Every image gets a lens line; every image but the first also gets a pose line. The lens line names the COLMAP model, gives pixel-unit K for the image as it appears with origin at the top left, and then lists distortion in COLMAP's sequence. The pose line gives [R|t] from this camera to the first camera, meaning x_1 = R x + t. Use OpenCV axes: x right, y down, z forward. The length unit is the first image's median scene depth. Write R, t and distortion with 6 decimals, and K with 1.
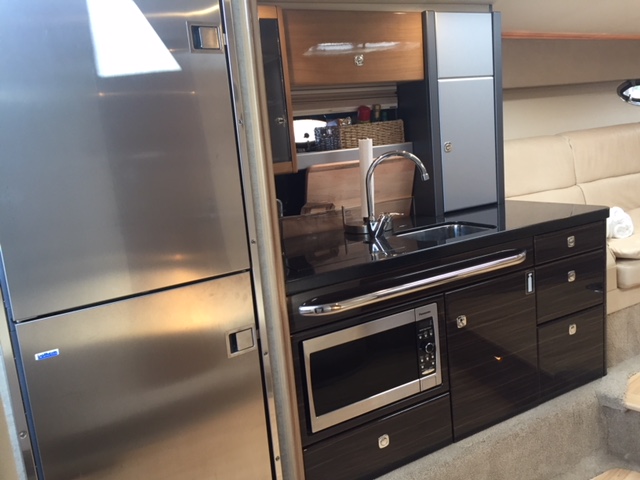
lens RADIAL K [[545.7, 0, 322.6], [0, 545.7, 236.9], [0, 0, 1]] dist [0.096911, -0.120746]
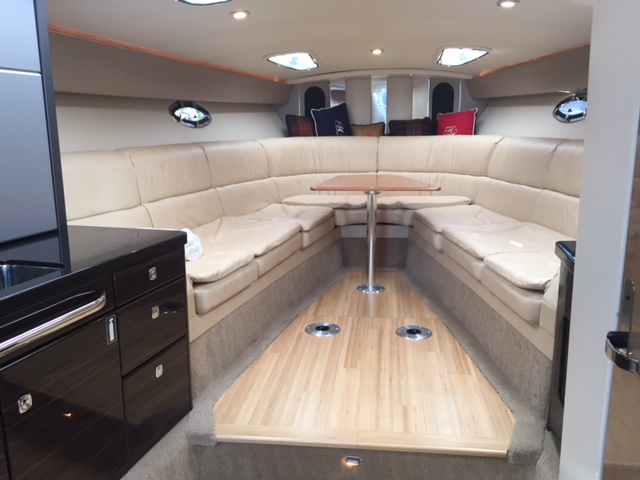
lens RADIAL K [[545.7, 0, 322.6], [0, 545.7, 236.9], [0, 0, 1]] dist [0.096911, -0.120746]
pose [[0.713501, -0.053205, 0.698631, 0.026495], [0.066821, 0.997735, 0.007741, -0.035402], [-0.697461, 0.041160, 0.715440, 0.158758]]
